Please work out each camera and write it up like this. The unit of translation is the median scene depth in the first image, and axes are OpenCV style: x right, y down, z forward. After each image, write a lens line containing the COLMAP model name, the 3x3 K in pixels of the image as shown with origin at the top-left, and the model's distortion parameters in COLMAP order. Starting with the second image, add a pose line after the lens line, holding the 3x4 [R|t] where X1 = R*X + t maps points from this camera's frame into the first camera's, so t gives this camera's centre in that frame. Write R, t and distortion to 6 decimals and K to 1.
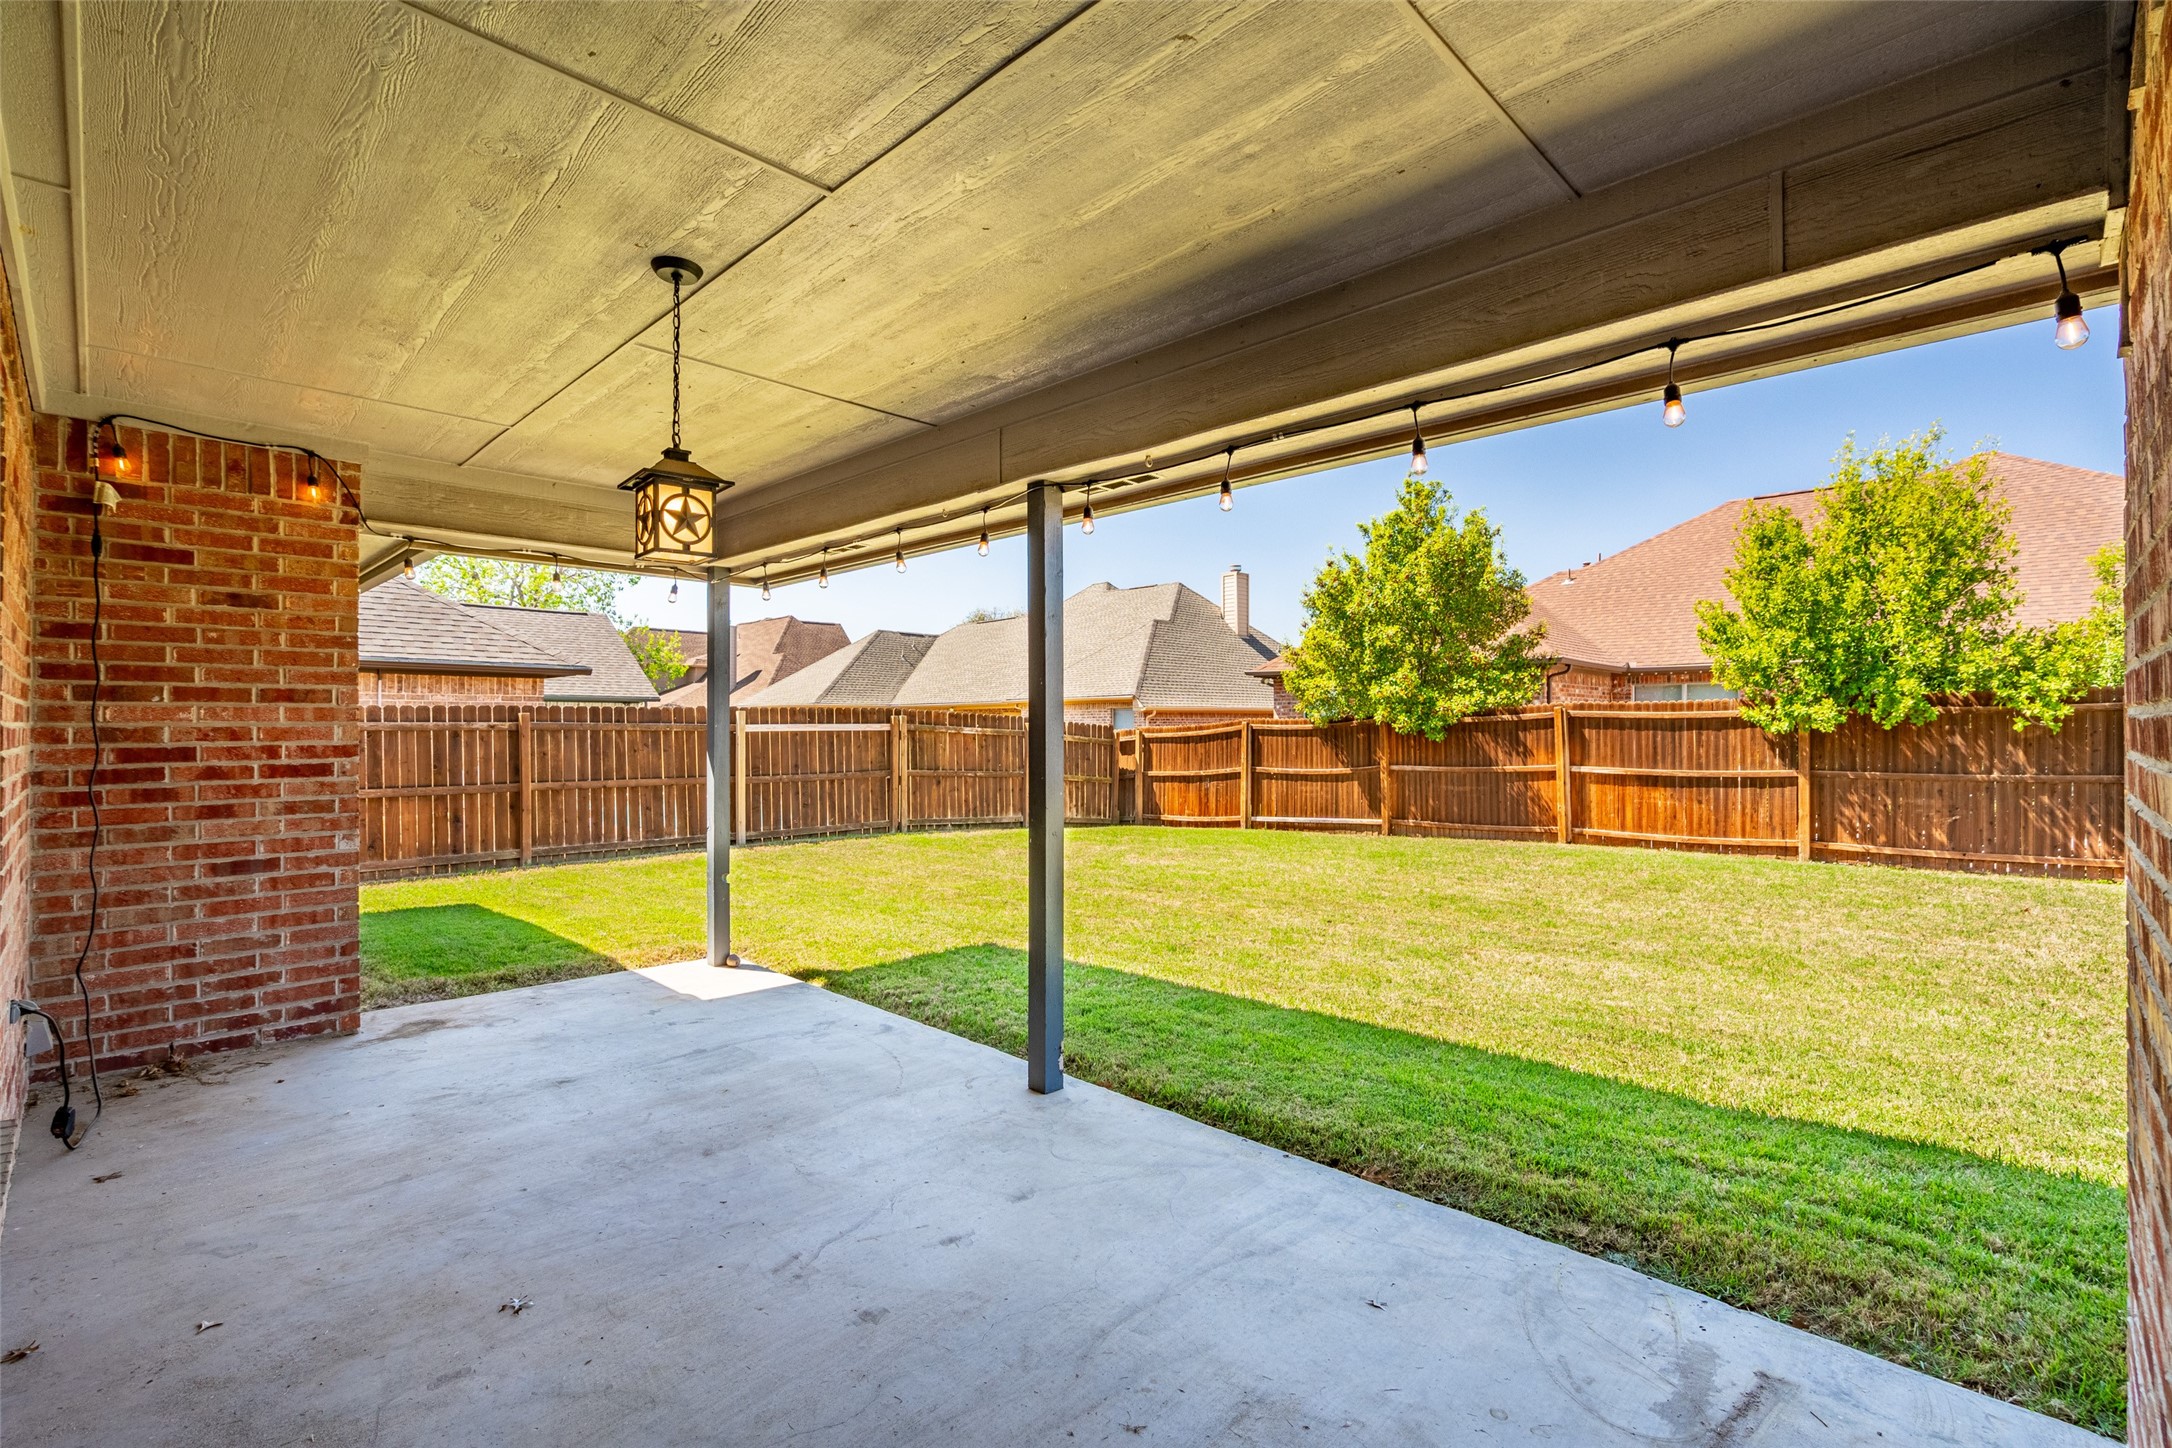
lens RADIAL K [[977.8, 0, 1092.3], [0, 977.8, 724.7], [0, 0, 1]] dist [-0.000518, 0.000095]
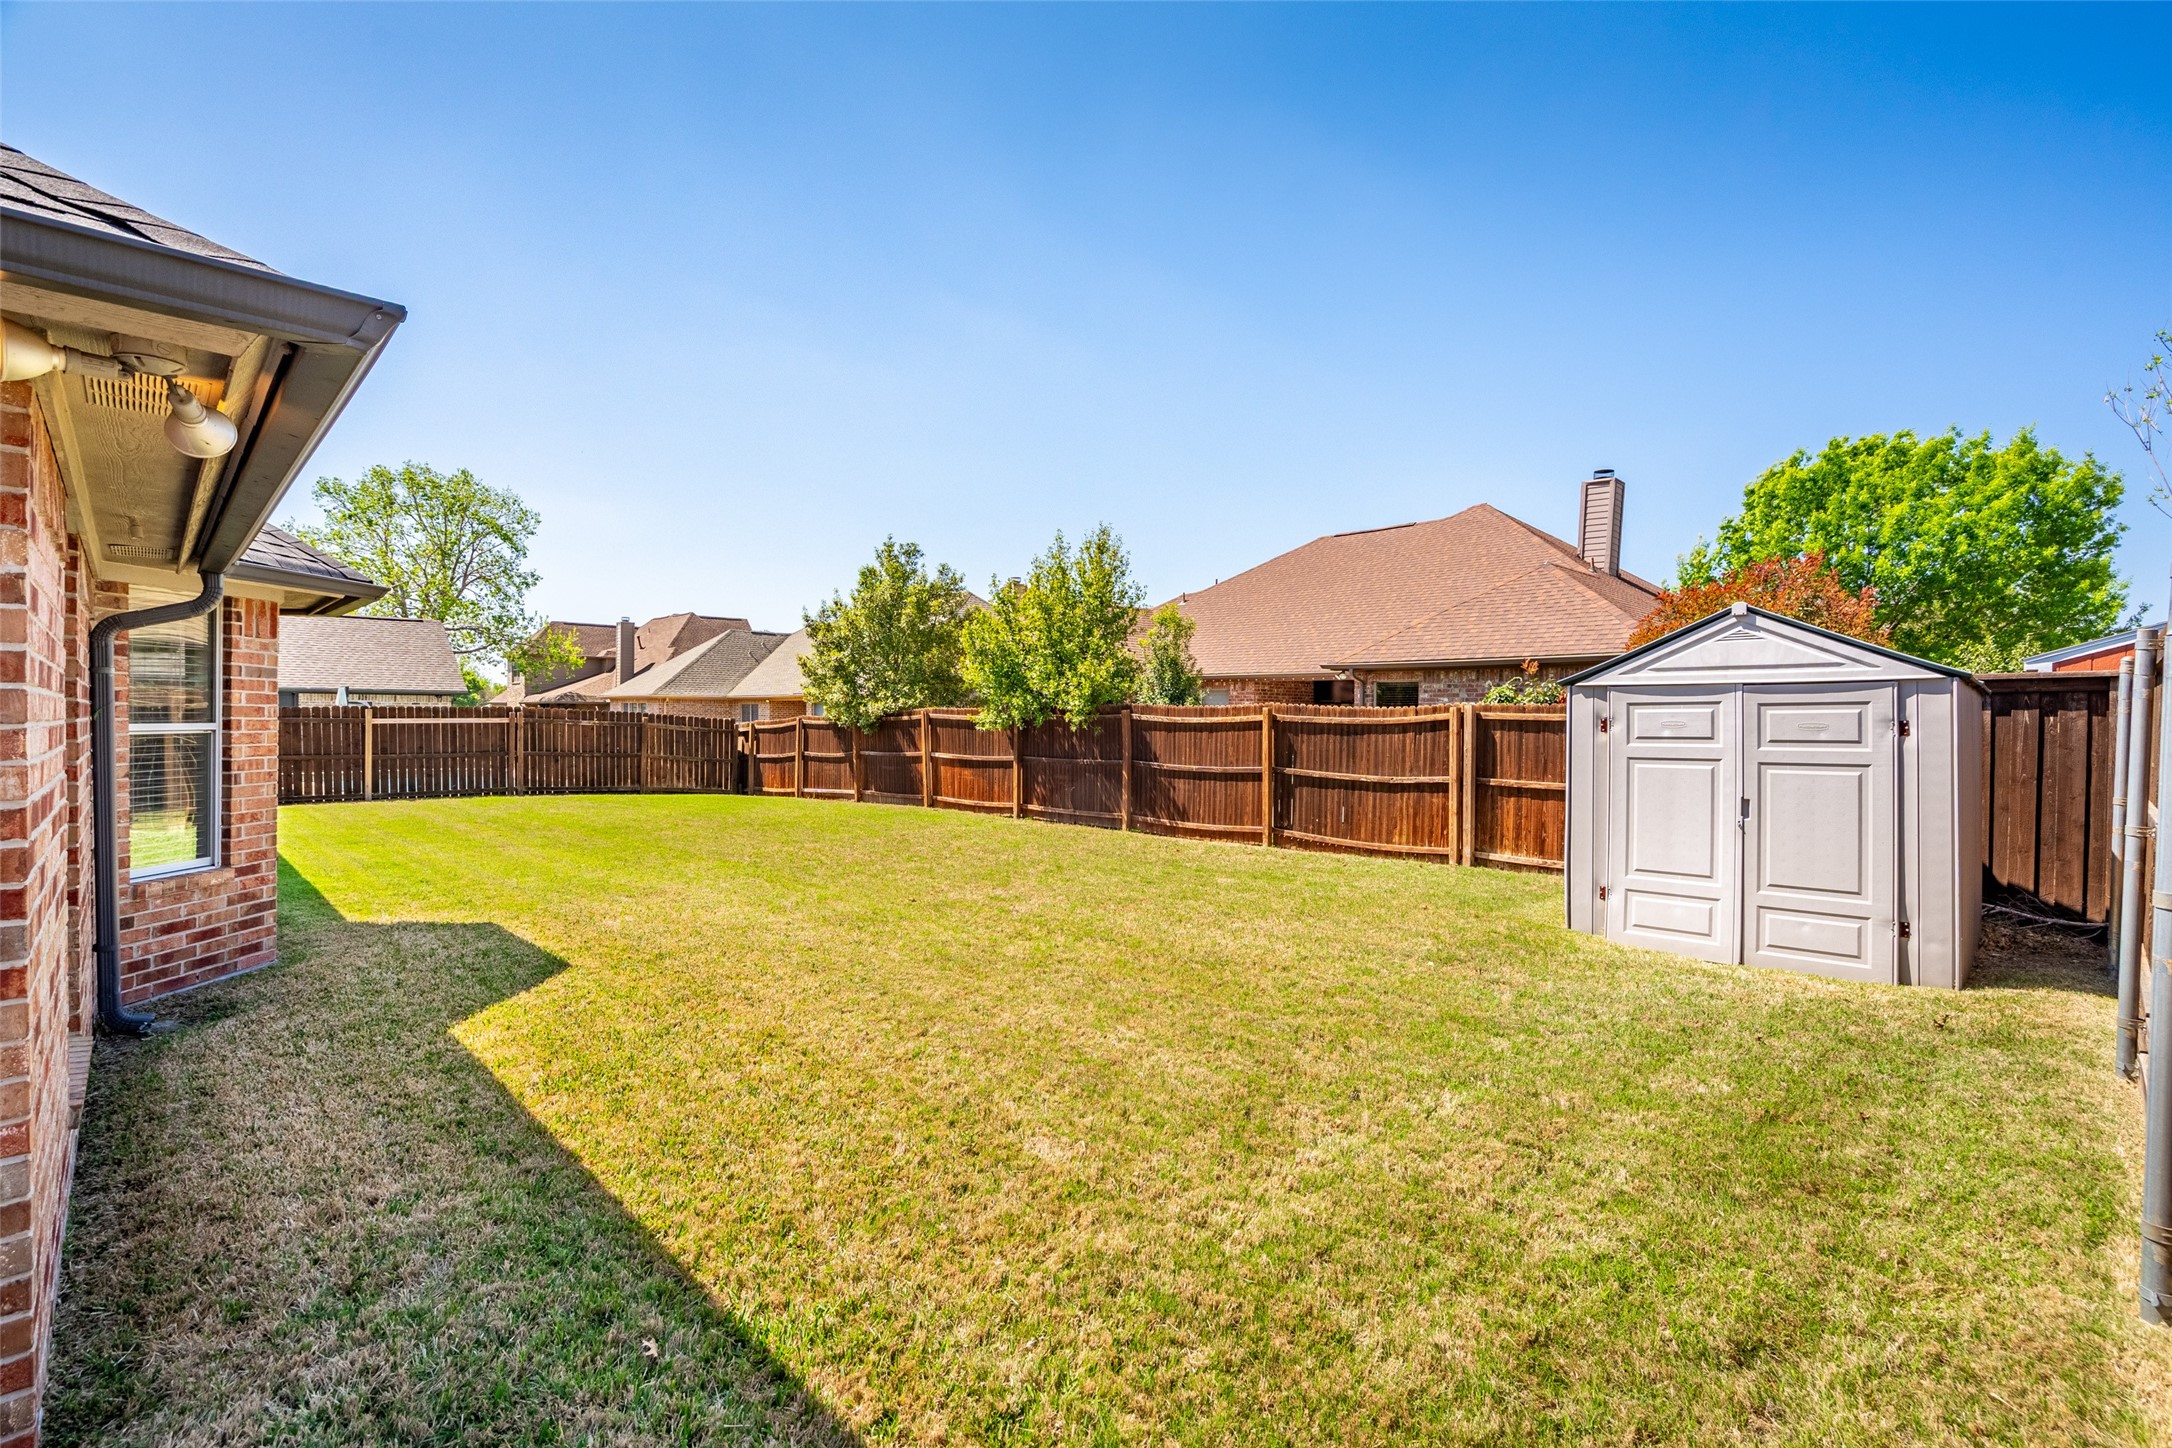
lens RADIAL K [[977.8, 0, 1092.3], [0, 977.8, 724.7], [0, 0, 1]] dist [-0.000518, 0.000095]
pose [[0.999752, 0.008869, -0.020430, 0.673175], [-0.008572, 0.999857, 0.014568, -0.019525], [0.020556, -0.014389, 0.999685, -0.380966]]
